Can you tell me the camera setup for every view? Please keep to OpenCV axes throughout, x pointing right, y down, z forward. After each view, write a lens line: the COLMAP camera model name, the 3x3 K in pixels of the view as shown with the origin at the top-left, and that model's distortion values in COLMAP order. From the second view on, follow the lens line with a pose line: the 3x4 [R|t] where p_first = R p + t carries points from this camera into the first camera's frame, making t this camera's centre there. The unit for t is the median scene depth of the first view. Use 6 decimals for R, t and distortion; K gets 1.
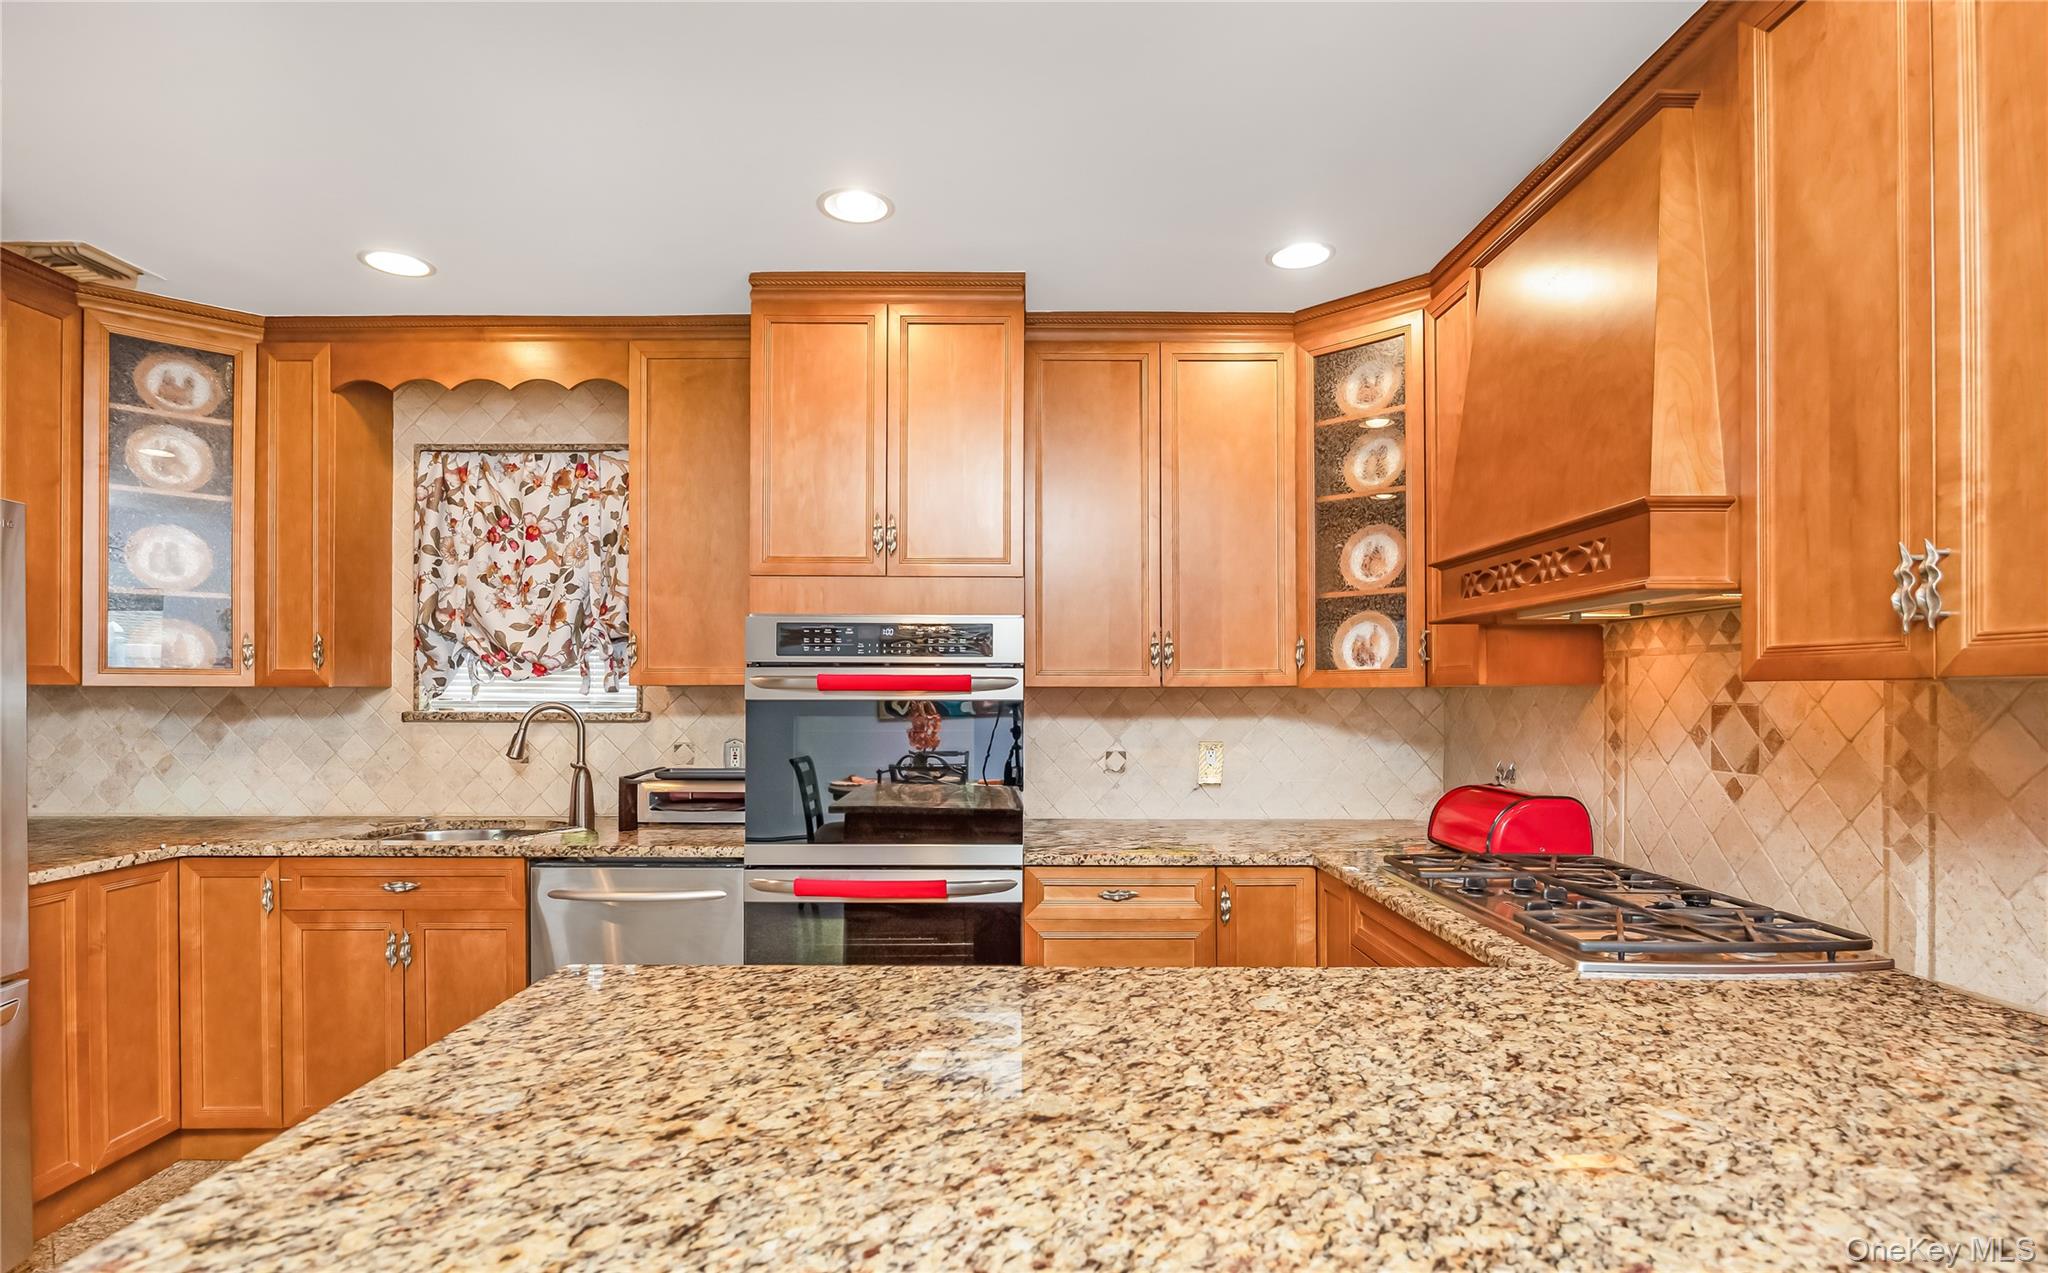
lens RADIAL K [[998.2, 0, 1013.2], [0, 998.2, 686.0], [0, 0, 1]] dist [-0.011427, -0.000092]
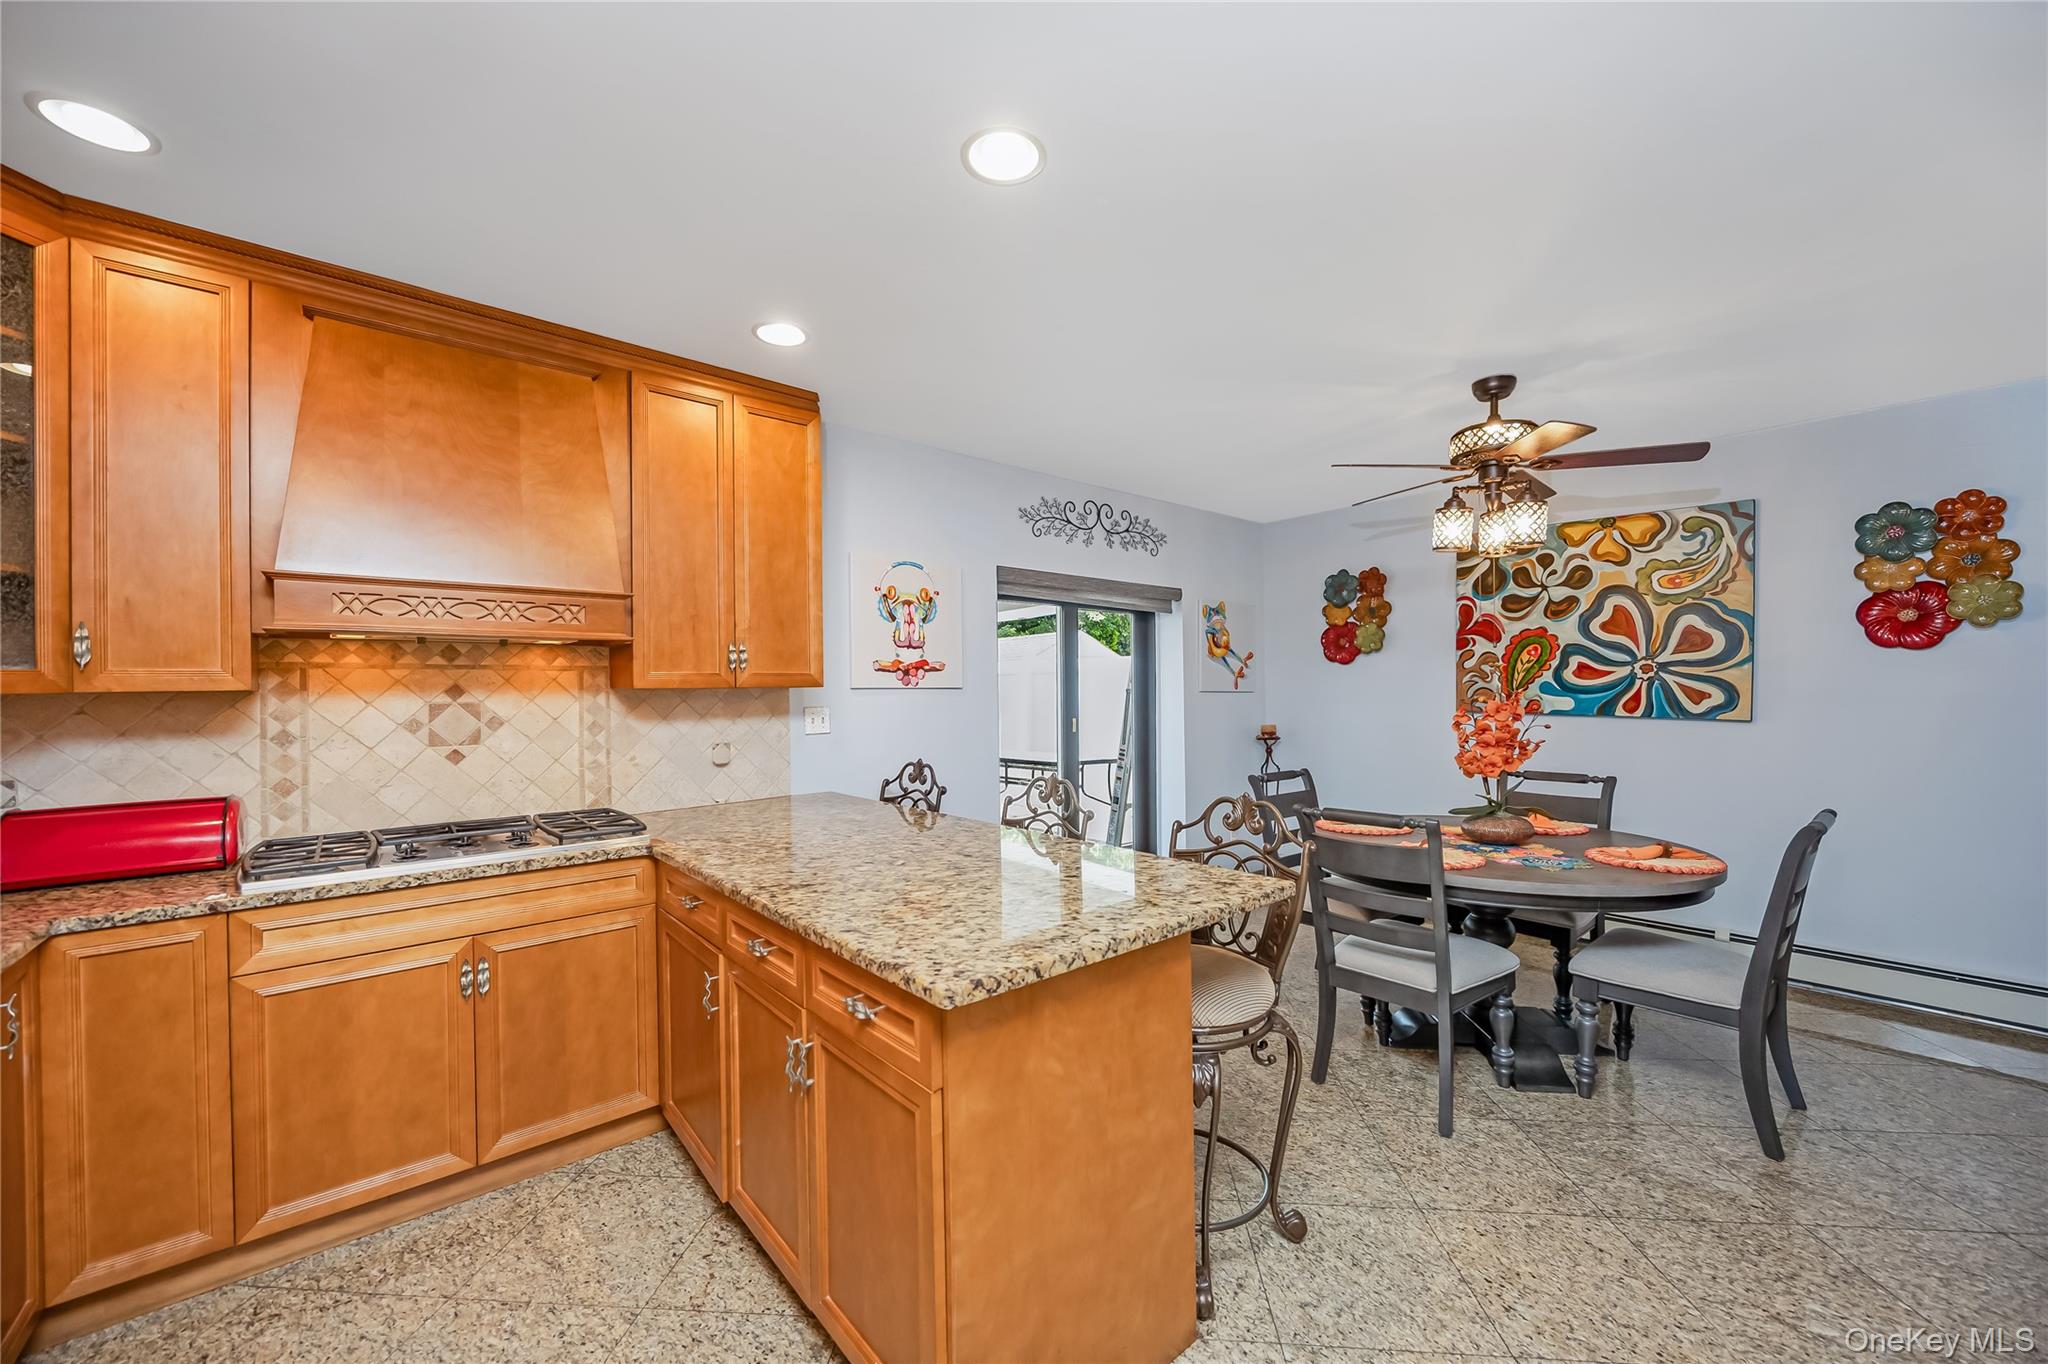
lens RADIAL K [[795.8, 0, 1032.5], [0, 795.8, 686.8], [0, 0, 1]] dist [-0.003952, 0.000393]
pose [[-0.649694, 0.007207, 0.760162, -0.615043], [0.004863, 0.999974, -0.005324, 0.002502], [-0.760180, 0.000237, -0.649712, 0.821495]]
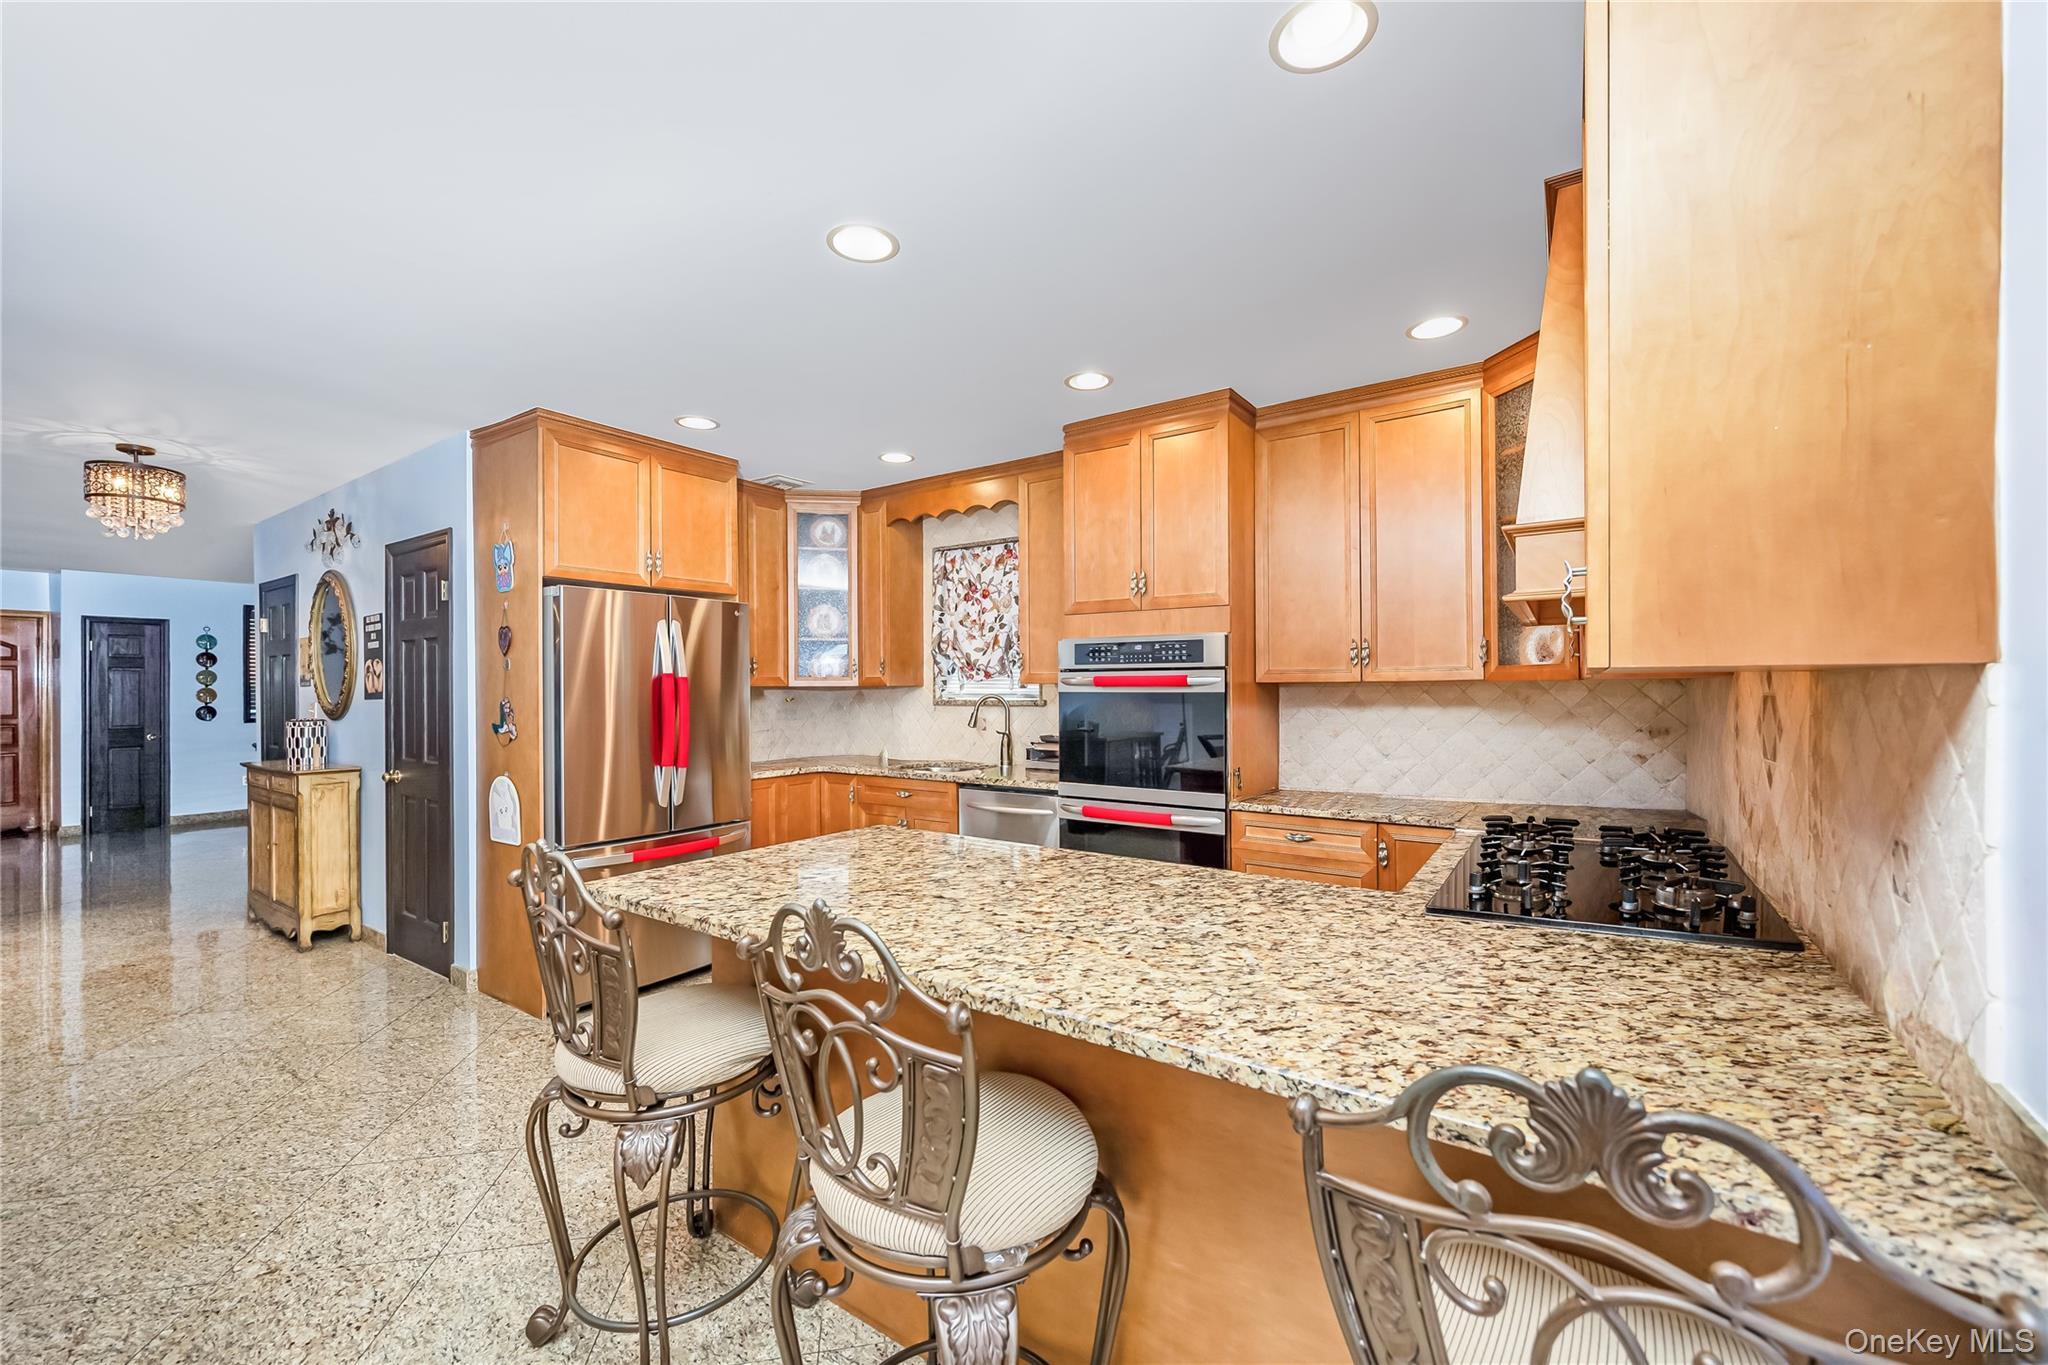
lens RADIAL K [[795.8, 0, 1022.2], [0, 795.8, 683.9], [0, 0, 1]] dist [-0.003952, 0.000393]
pose [[0.823208, -0.008220, -0.567680, 0.406665], [0.009761, 0.999952, -0.000324, -0.000302], [0.567655, -0.005274, 0.823249, -0.090727]]
